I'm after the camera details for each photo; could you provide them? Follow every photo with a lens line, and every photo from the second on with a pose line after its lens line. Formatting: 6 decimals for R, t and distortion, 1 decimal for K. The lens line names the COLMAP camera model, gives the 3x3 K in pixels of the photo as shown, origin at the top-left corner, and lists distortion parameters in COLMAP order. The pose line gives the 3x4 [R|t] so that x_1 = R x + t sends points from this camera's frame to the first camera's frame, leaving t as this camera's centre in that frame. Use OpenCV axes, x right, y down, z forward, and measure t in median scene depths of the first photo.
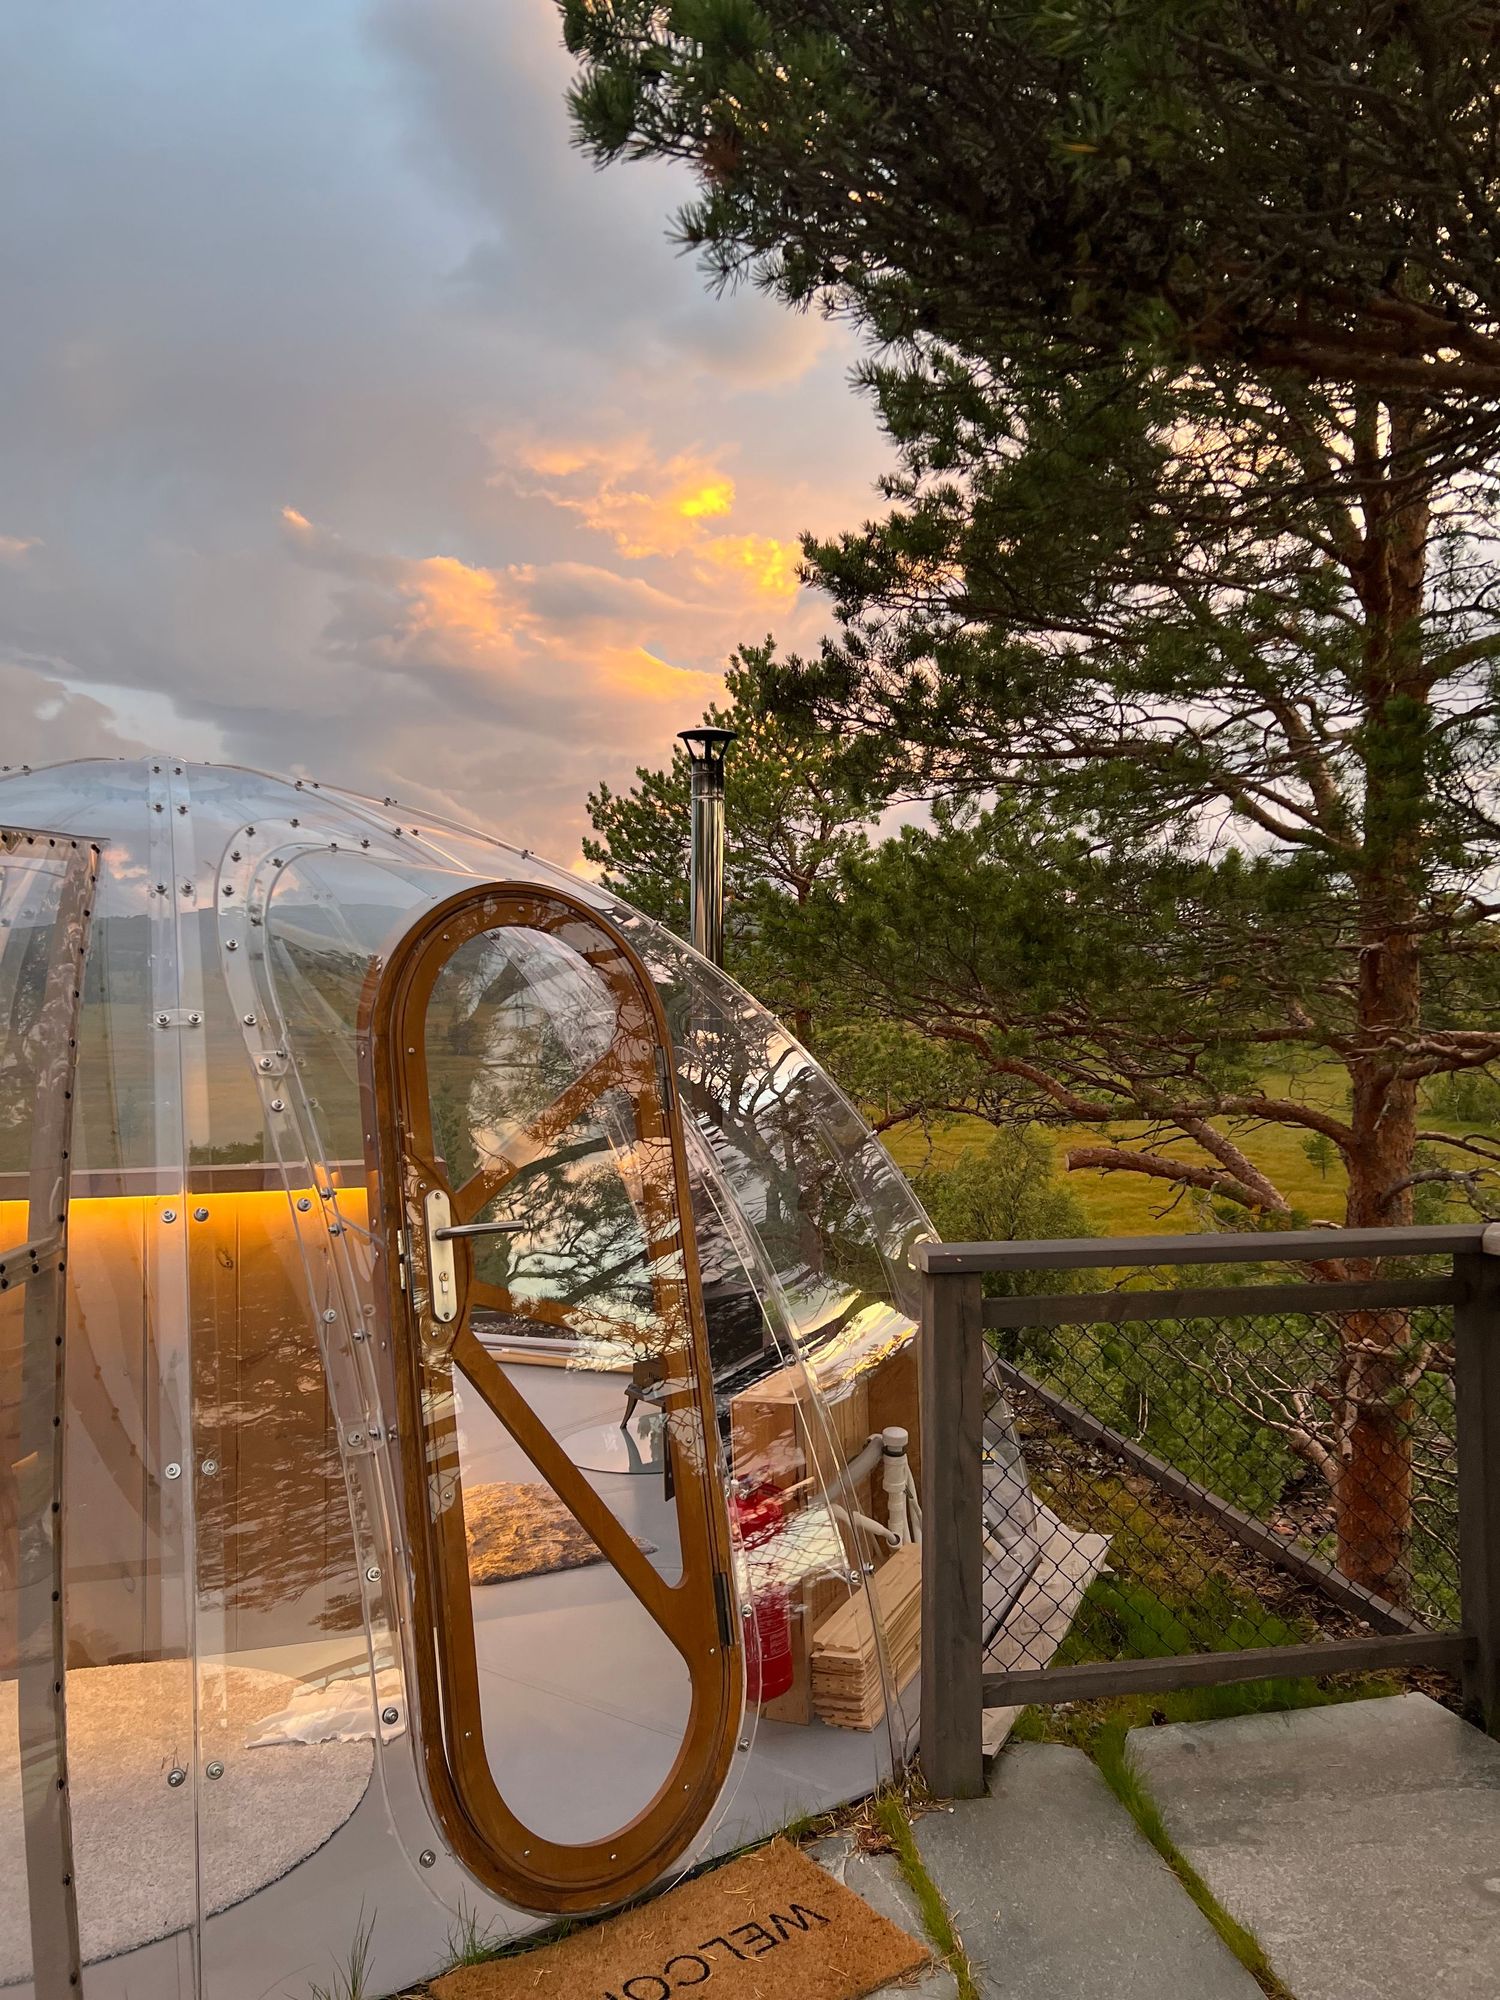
lens RADIAL K [[1507.2, 0, 750.7], [0, 1507.2, 993.3], [0, 0, 1]] dist [0.002862, 0.031419]
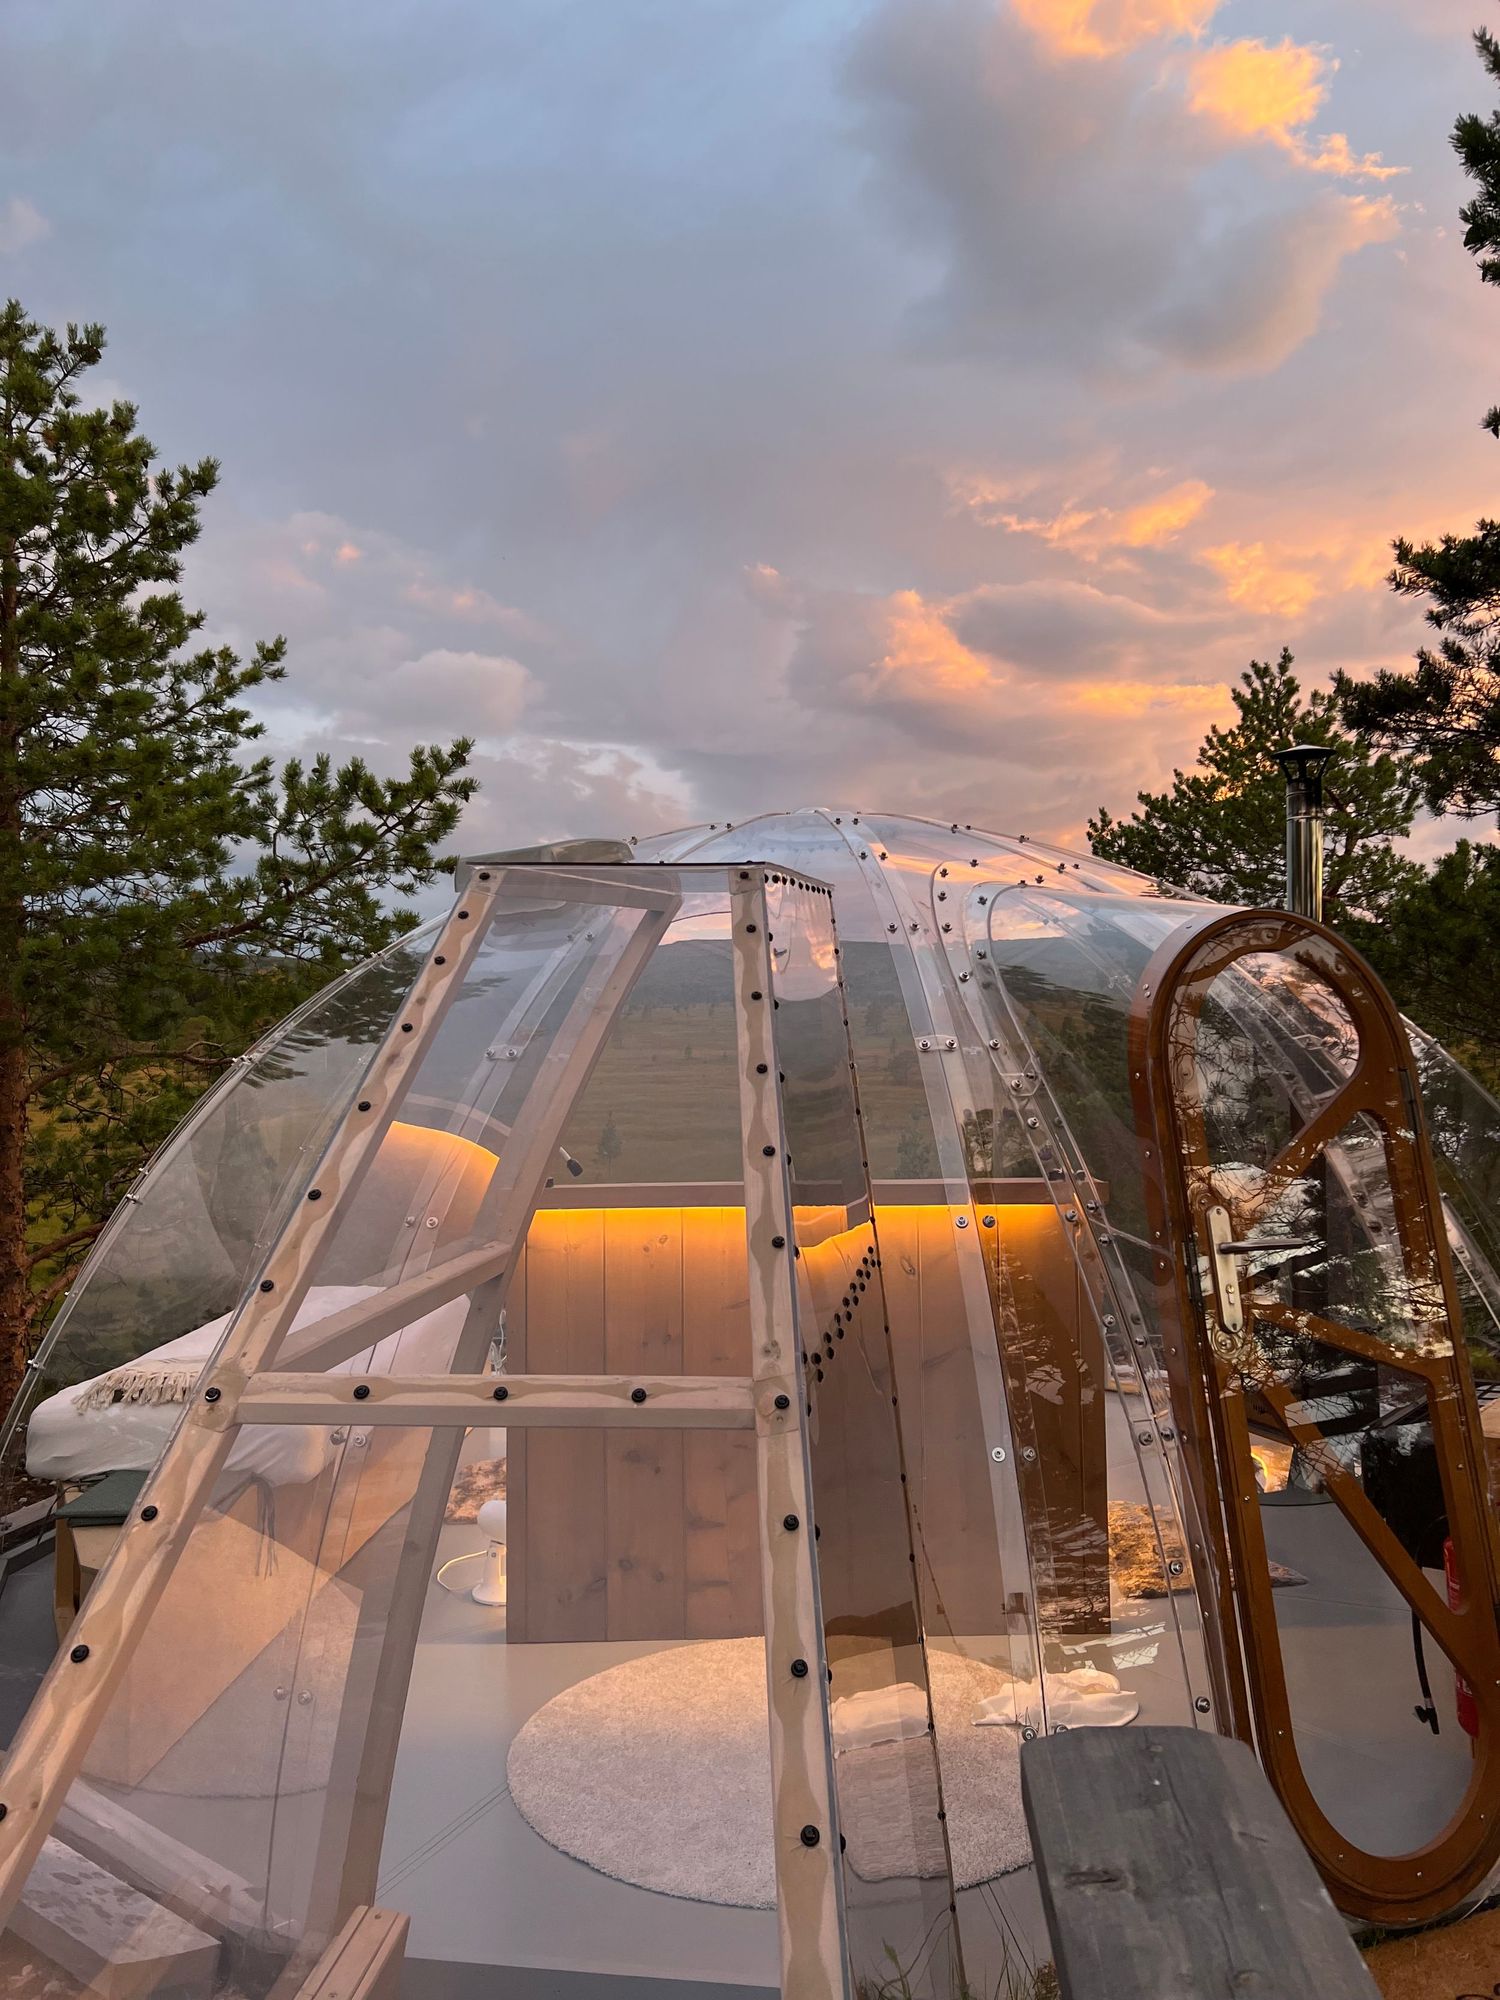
lens RADIAL K [[1502.7, 0, 750.0], [0, 1502.7, 1000.0], [0, 0, 1]] dist [0.076314, -0.067990]
pose [[0.962929, -0.015942, -0.269282, -0.129271], [0.012124, 0.999801, -0.015838, 0.000059], [0.269481, 0.011986, 0.962931, -0.060108]]
